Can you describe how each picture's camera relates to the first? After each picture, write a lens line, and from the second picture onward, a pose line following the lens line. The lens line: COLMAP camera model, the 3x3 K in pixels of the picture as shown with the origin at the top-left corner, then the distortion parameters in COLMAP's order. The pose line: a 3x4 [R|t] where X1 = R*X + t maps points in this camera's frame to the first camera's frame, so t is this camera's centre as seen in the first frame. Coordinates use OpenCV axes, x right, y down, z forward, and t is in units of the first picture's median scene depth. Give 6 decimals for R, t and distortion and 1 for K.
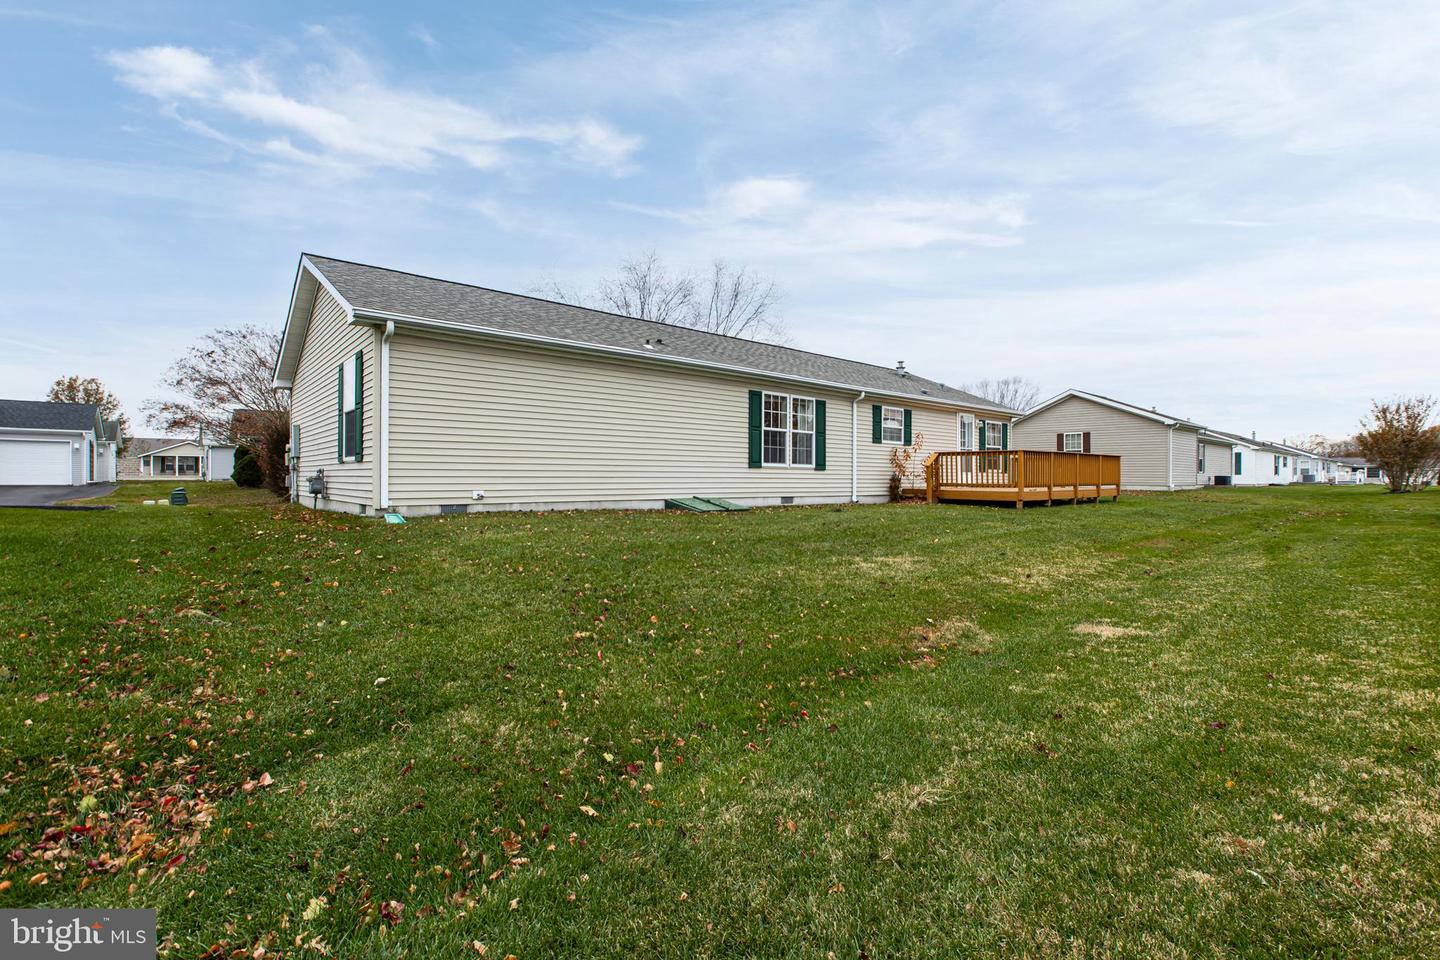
lens RADIAL K [[638.2, 0, 720.0], [0, 638.2, 480.0], [0, 0, 1]] dist [0.000227, -0.000140]
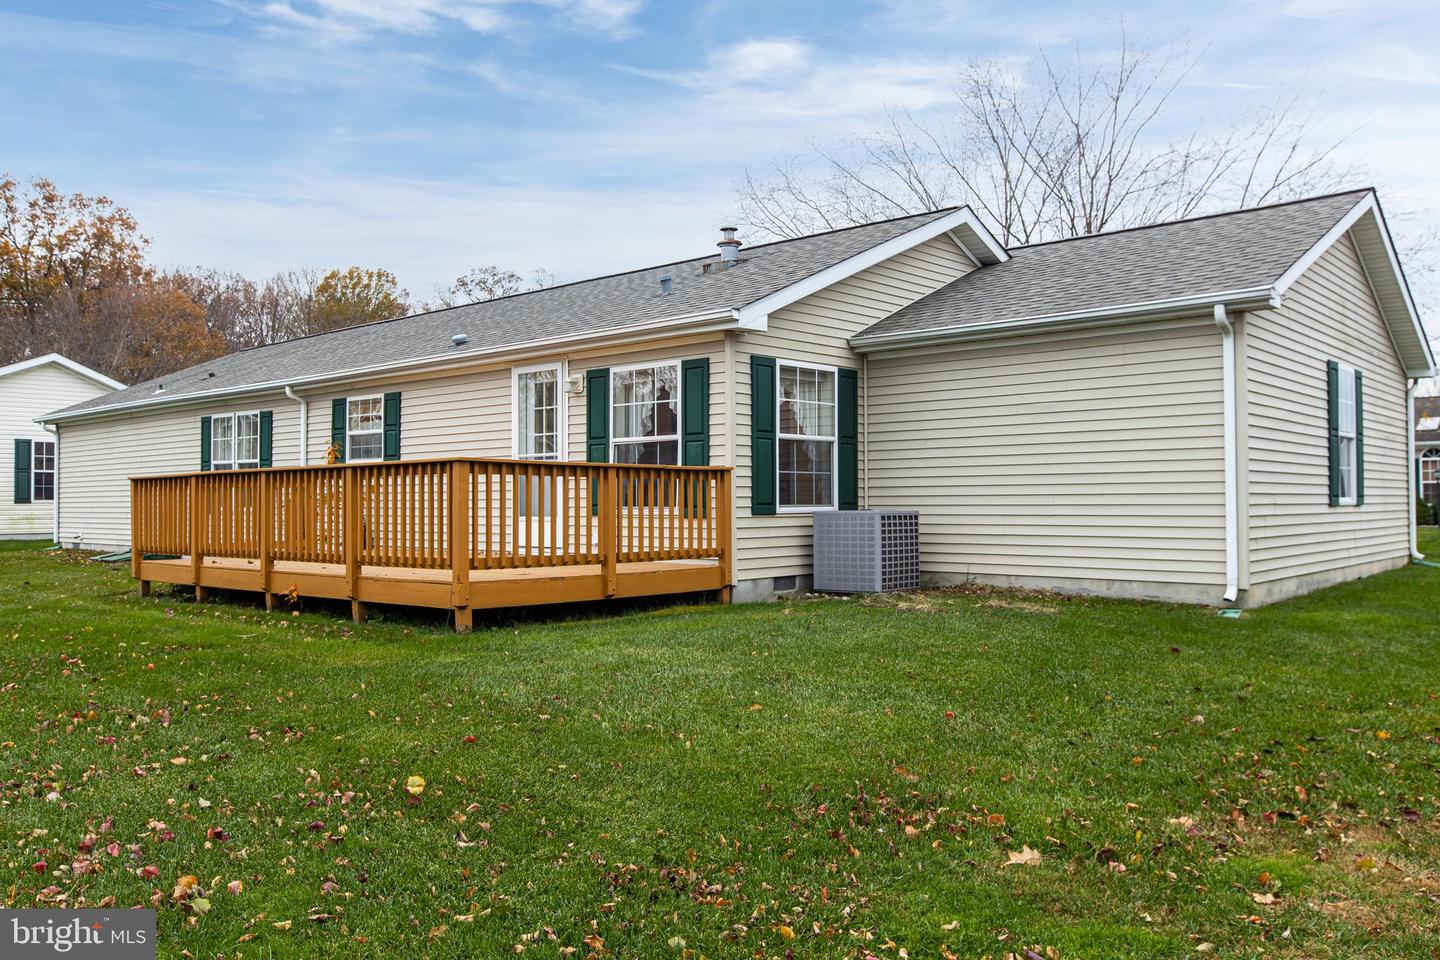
lens RADIAL K [[1132.0, 0, 720.0], [0, 1132.0, 480.0], [0, 0, 1]] dist [-0.007078, -0.001316]
pose [[0.136631, -0.018209, -0.990455, 1.413698], [0.010300, 0.999803, -0.016960, -0.027983], [0.990568, -0.007884, 0.136792, 1.323880]]
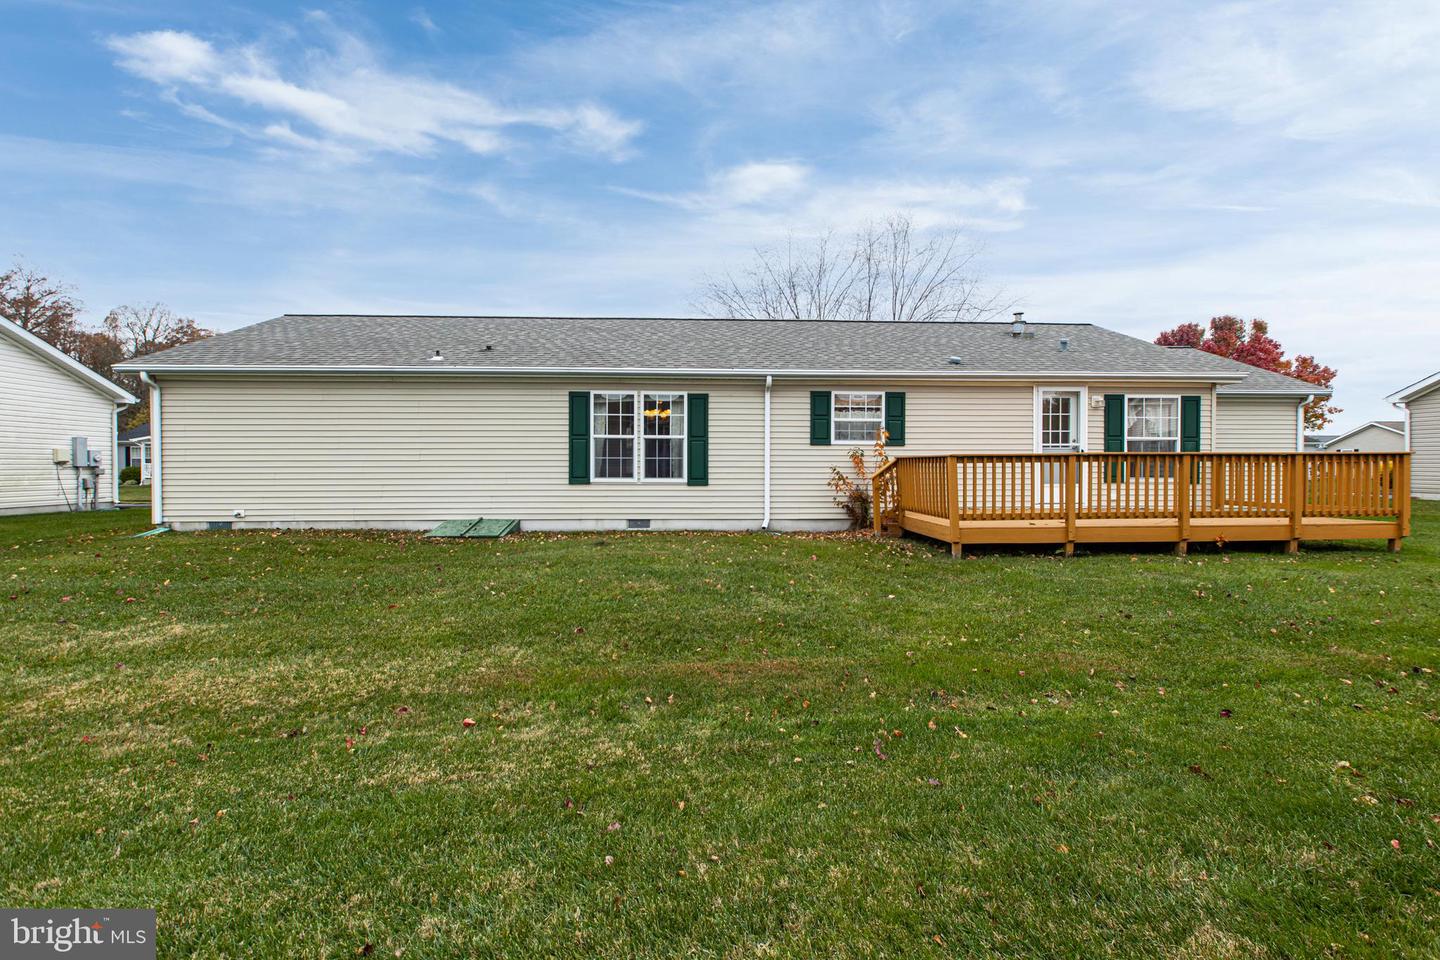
lens RADIAL K [[638.2, 0, 720.0], [0, 638.2, 480.0], [0, 0, 1]] dist [0.000227, -0.000140]
pose [[0.790475, 0.006173, -0.612463, 0.653978], [0.003015, 0.999898, 0.013970, -0.032802], [0.612487, -0.012889, 0.790375, 0.415125]]
